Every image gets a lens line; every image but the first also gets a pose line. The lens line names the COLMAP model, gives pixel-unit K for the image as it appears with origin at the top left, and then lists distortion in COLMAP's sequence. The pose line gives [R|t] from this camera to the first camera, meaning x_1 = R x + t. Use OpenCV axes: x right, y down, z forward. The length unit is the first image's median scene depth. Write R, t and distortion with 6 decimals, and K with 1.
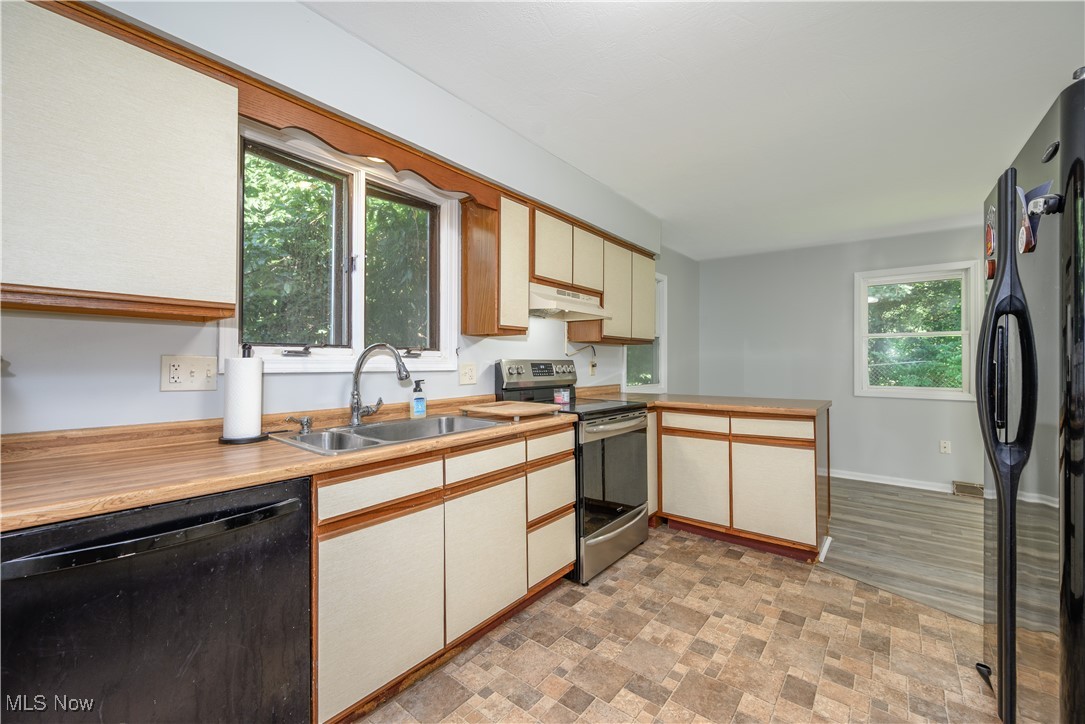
lens RADIAL K [[433.8, 0, 549.2], [0, 433.8, 359.2], [0, 0, 1]] dist [-0.002494, -0.000106]
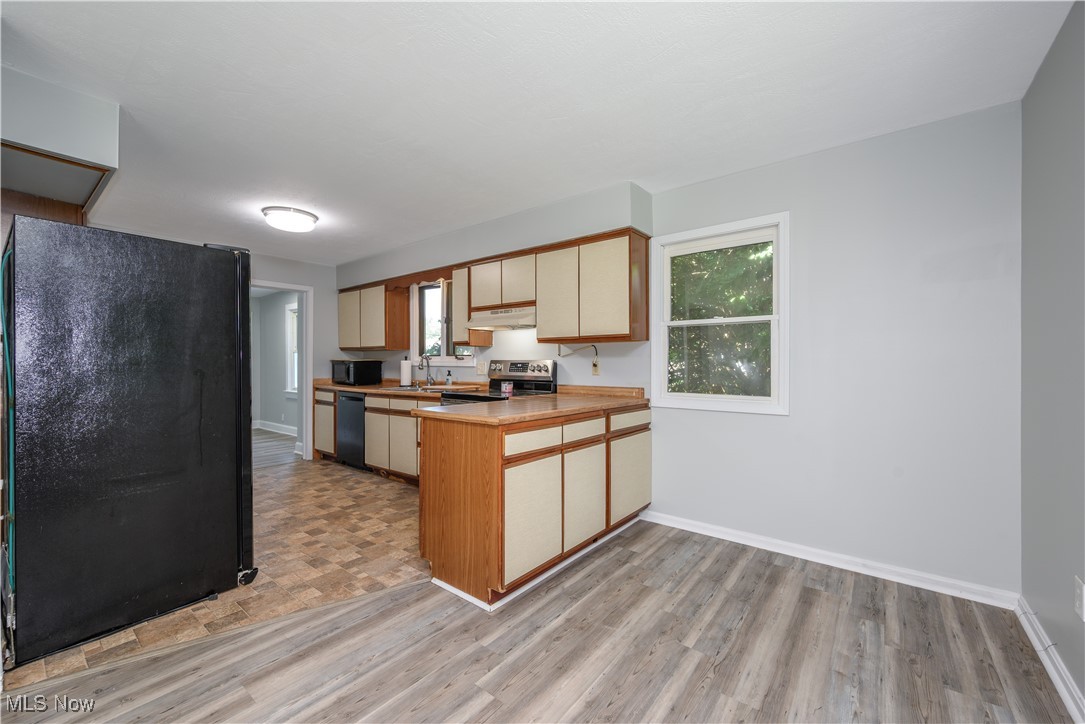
lens RADIAL K [[437.7, 0, 542.5], [0, 437.7, 362.0], [0, 0, 1]] dist [-0.001451, -0.000132]
pose [[0.002077, 0.000233, -0.999998, 1.704983], [0.006077, 0.999982, 0.000246, 0.009064], [0.999979, -0.006077, 0.002076, 1.356740]]
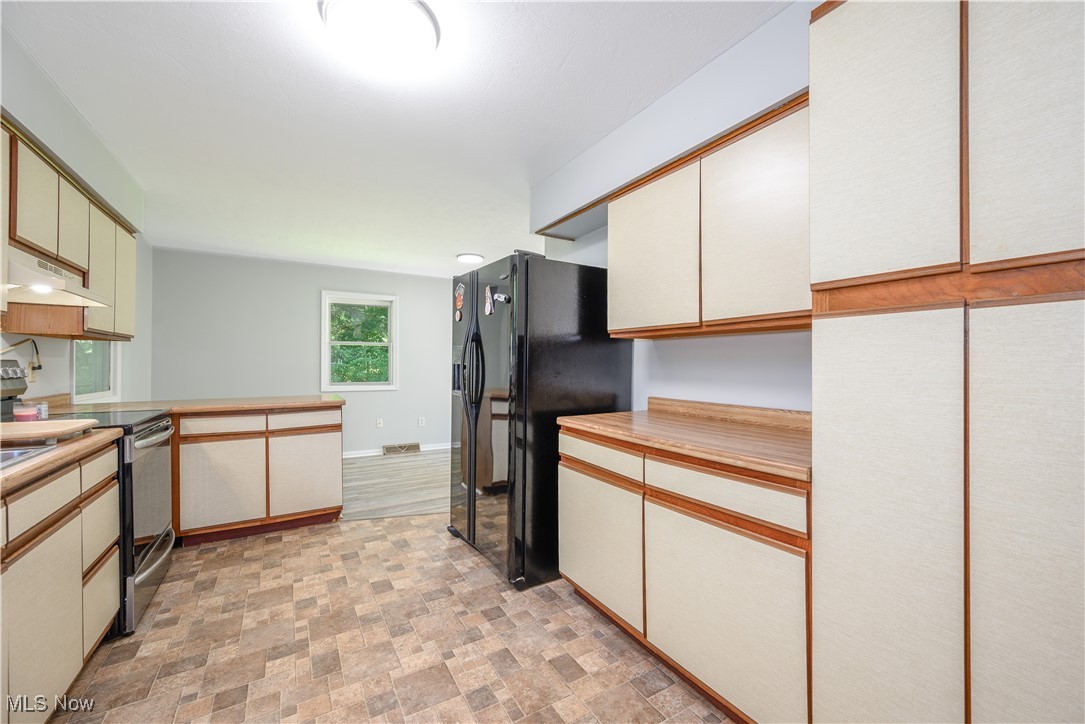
lens RADIAL K [[433.8, 0, 549.2], [0, 433.8, 359.2], [0, 0, 1]] dist [-0.002494, -0.000106]
pose [[0.341019, 0.010947, 0.939993, -0.422823], [-0.008569, 0.999927, -0.008536, -0.001028], [-0.940017, -0.005144, 0.341088, -0.025344]]
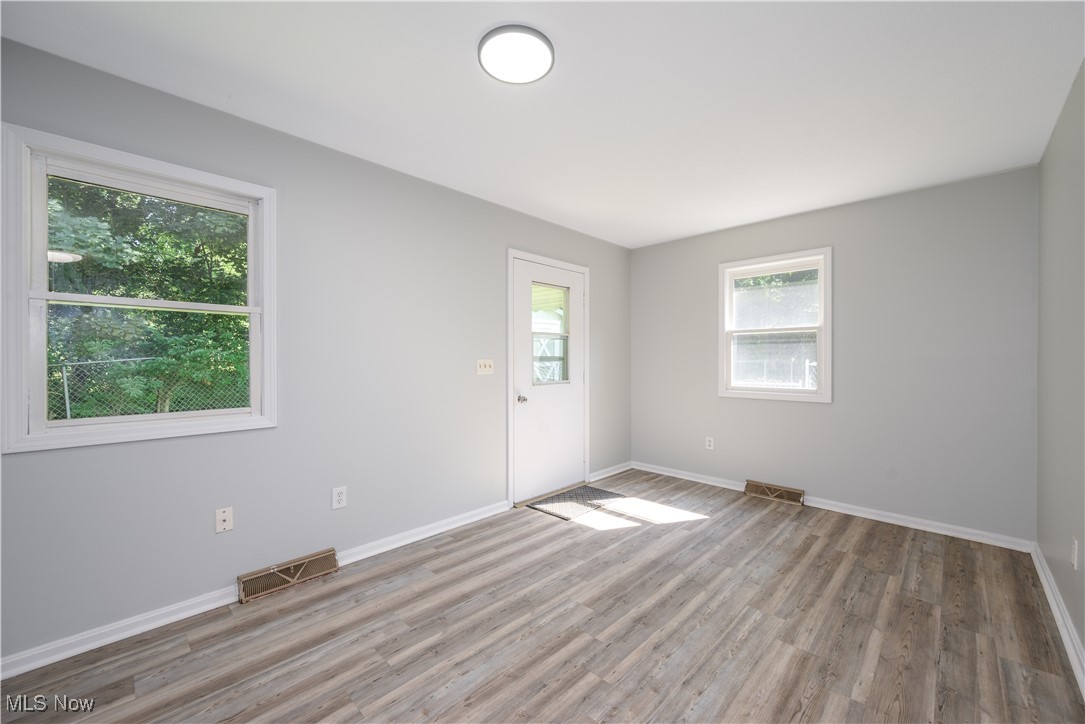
lens RADIAL K [[433.8, 0, 549.2], [0, 433.8, 359.2], [0, 0, 1]] dist [-0.002494, -0.000106]
pose [[0.101592, -0.005997, 0.994808, 0.739109], [-0.003521, 0.999973, 0.006387, -0.001813], [-0.994820, -0.004152, 0.101568, 0.953519]]
